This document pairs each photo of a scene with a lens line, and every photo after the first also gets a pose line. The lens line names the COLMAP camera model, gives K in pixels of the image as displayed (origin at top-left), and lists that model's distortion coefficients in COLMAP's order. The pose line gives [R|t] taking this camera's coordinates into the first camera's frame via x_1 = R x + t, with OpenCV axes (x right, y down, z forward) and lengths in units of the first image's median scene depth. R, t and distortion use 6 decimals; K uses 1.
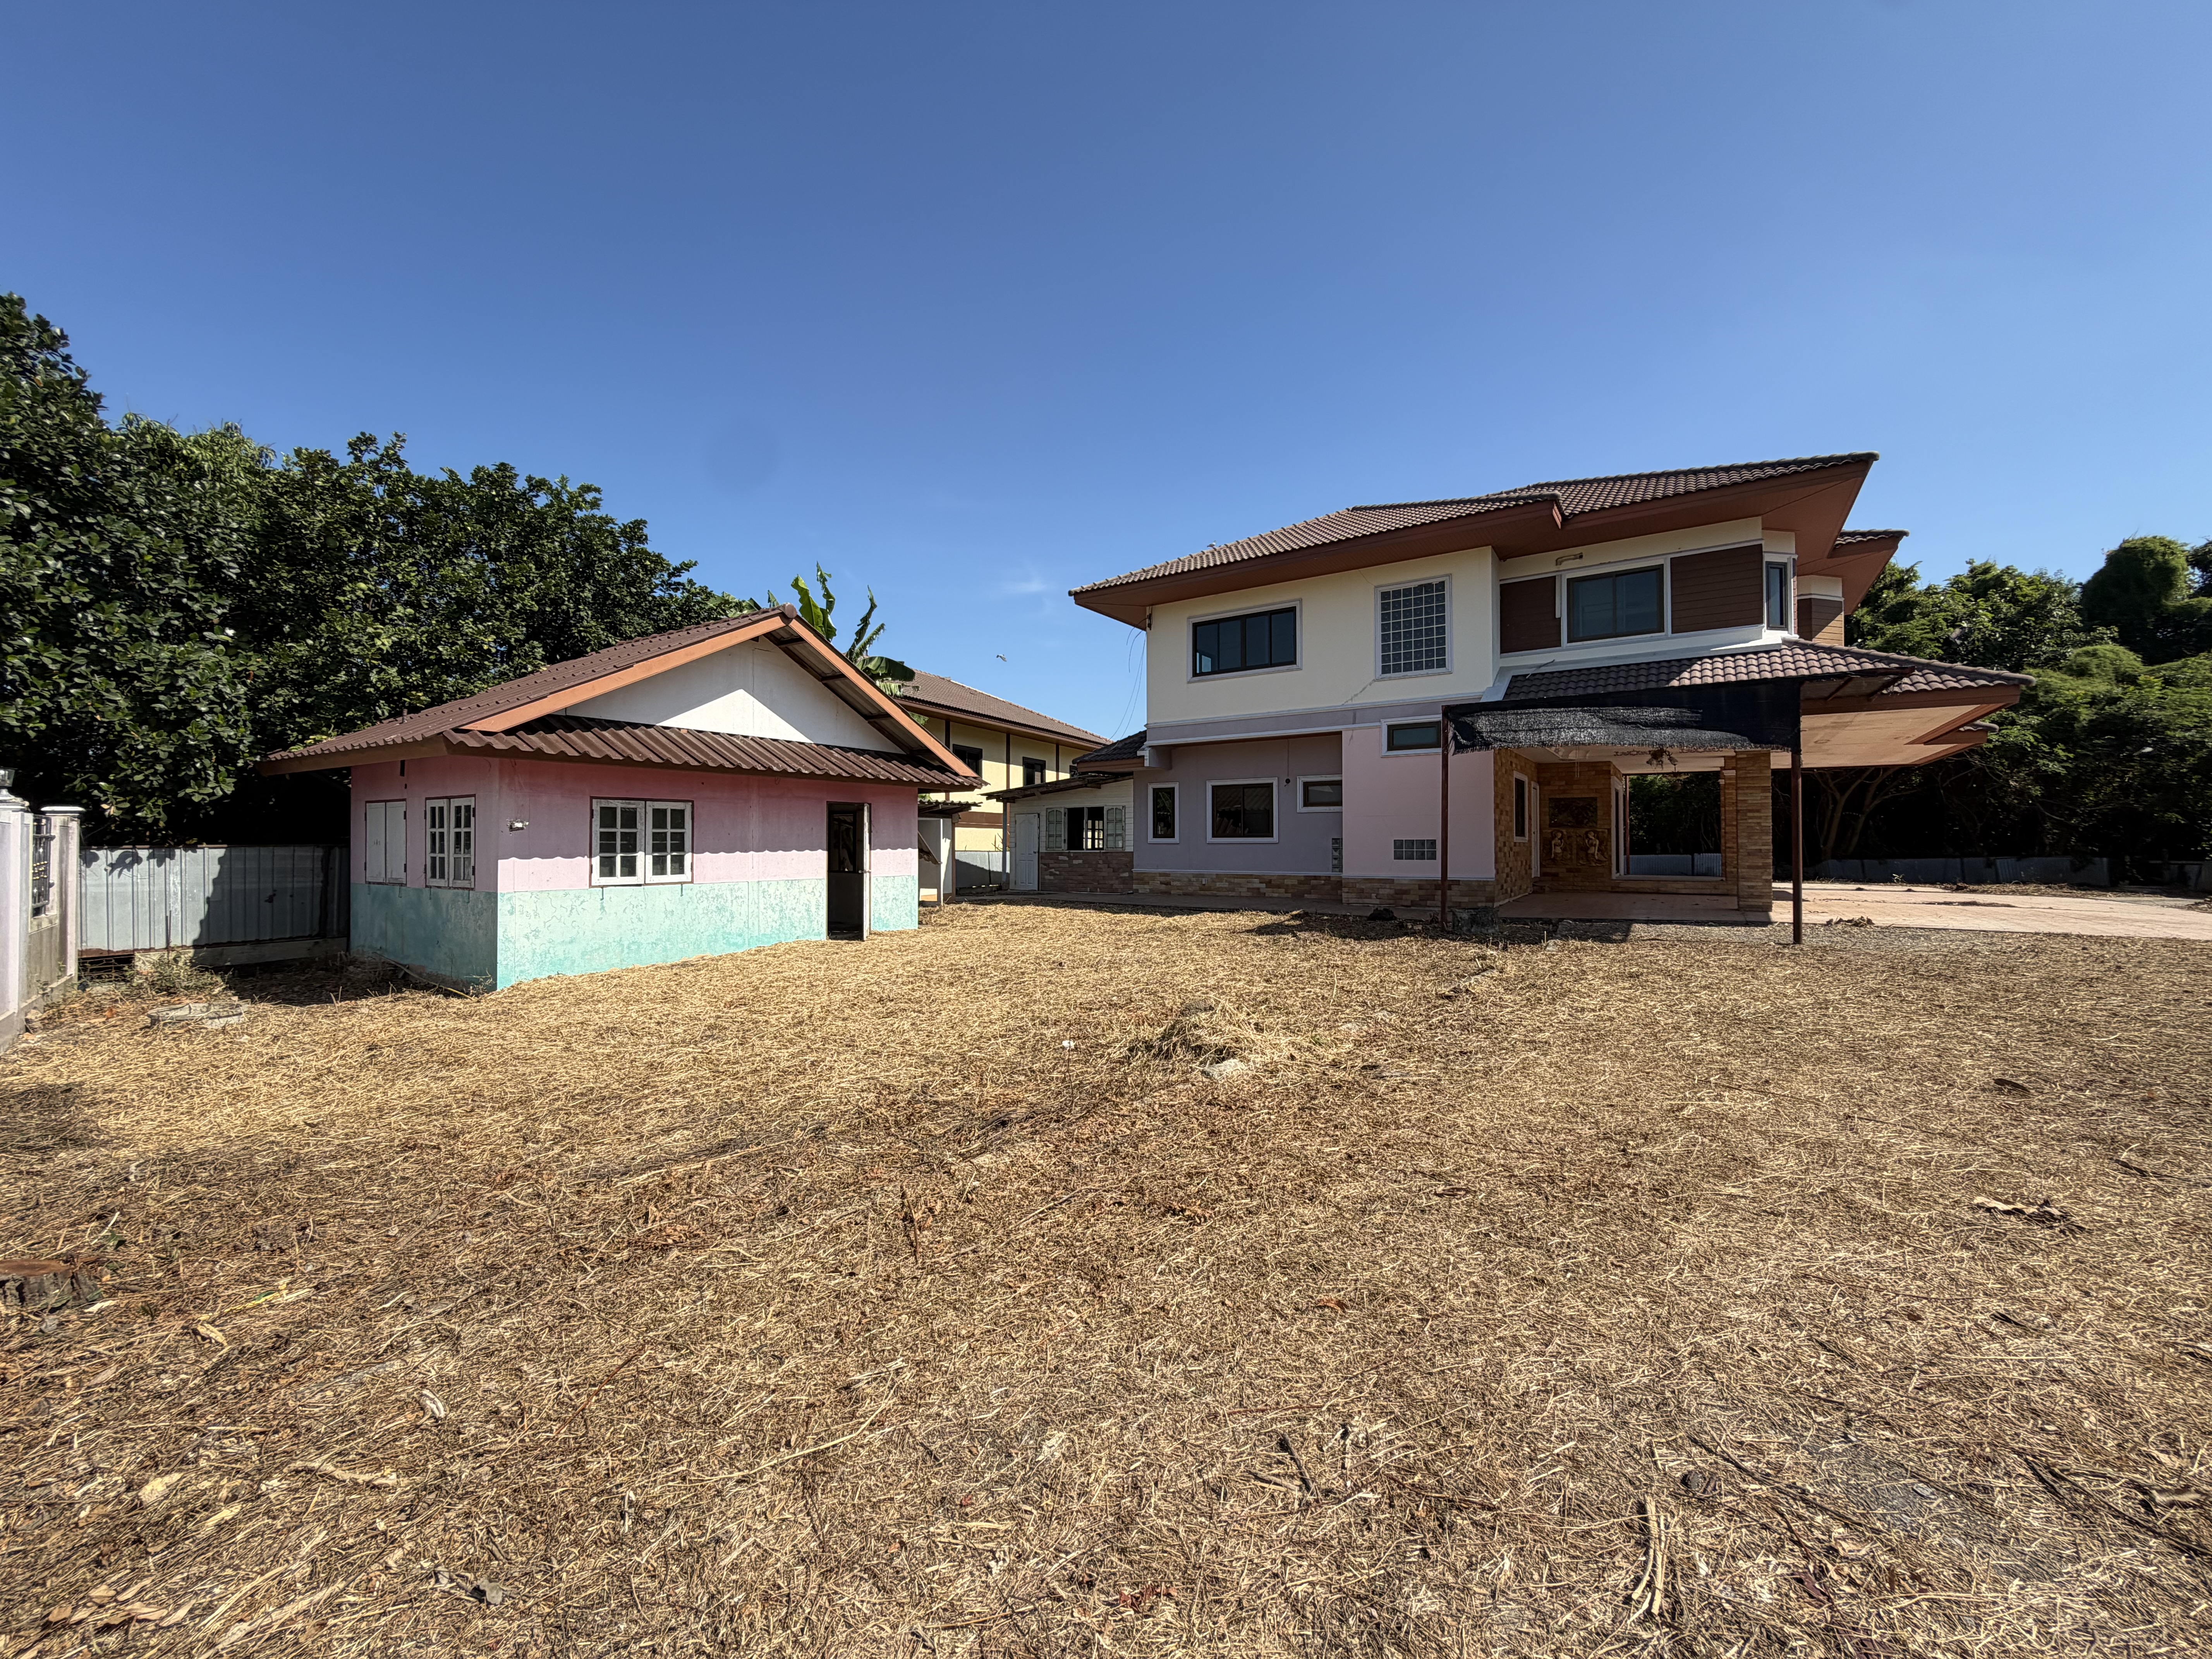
lens RADIAL K [[885.4, 0, 1102.0], [0, 885.4, 833.8], [0, 0, 1]] dist [0.004223, 0.000320]
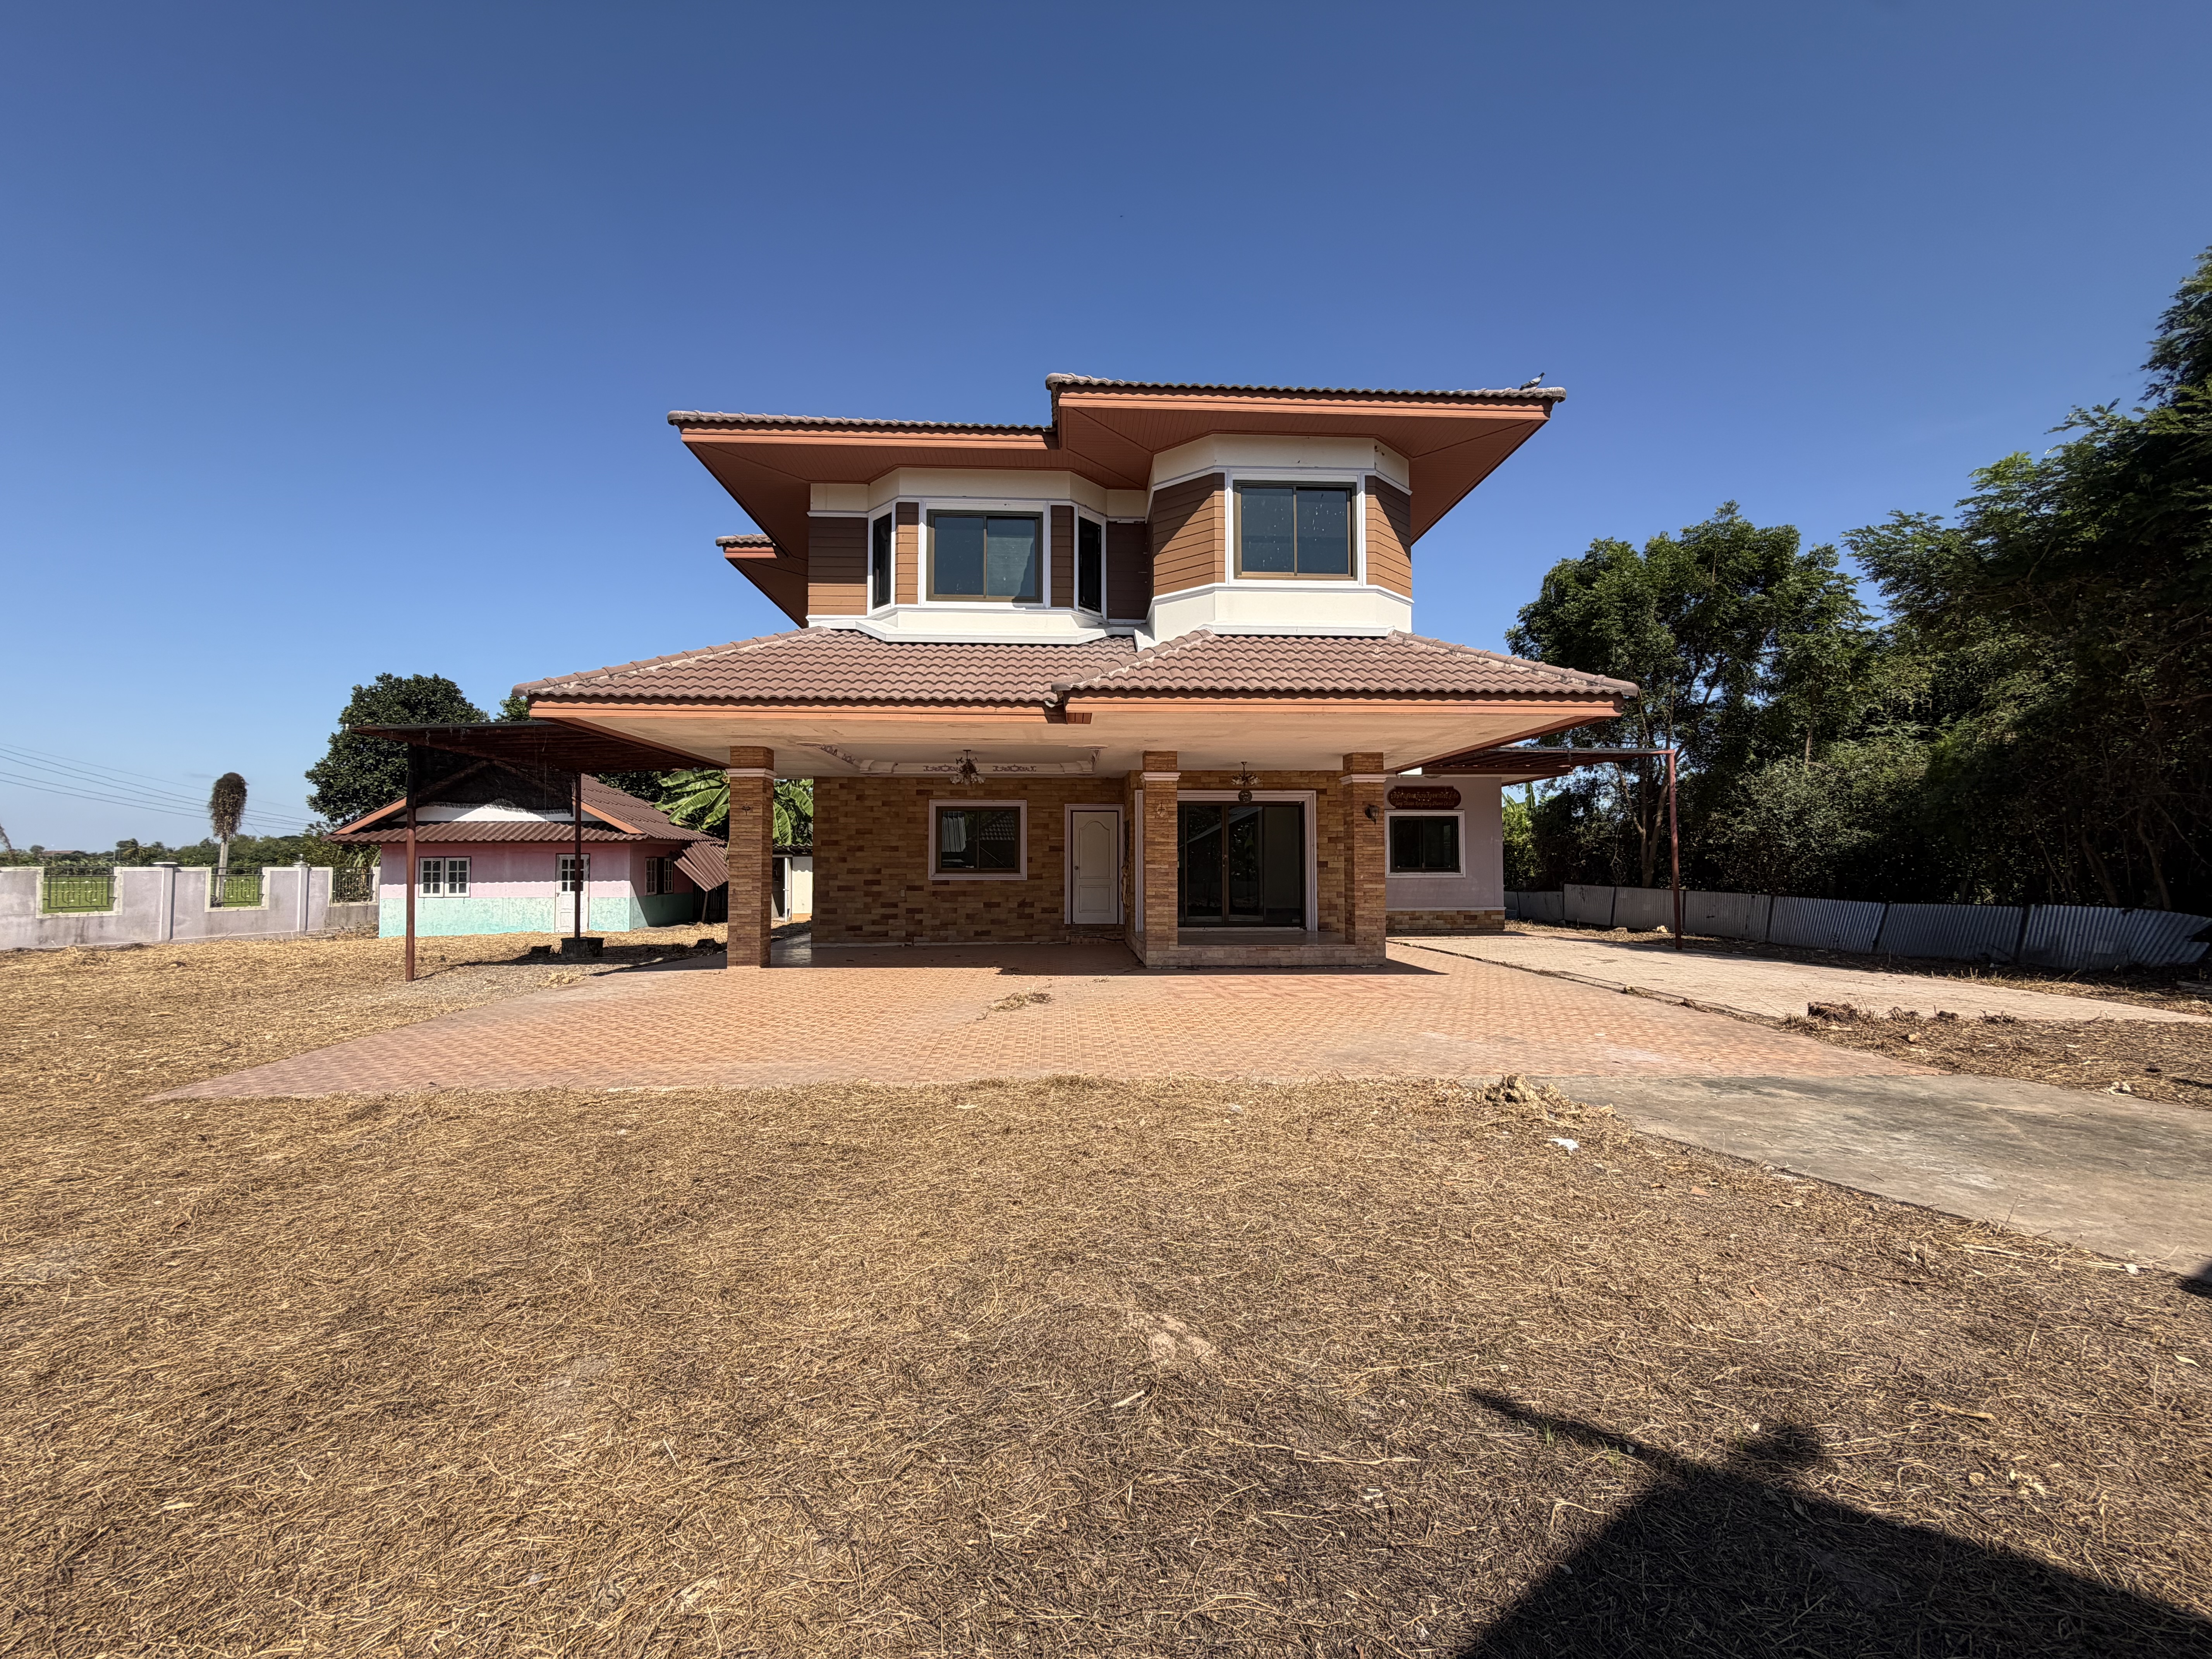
lens RADIAL K [[885.4, 0, 1105.3], [0, 885.4, 831.5], [0, 0, 1]] dist [0.004223, 0.000320]
pose [[0.653309, -0.032648, -0.756387, 1.356629], [0.008792, 0.999330, -0.035540, -0.006654], [0.757040, 0.016568, 0.653158, 0.517754]]
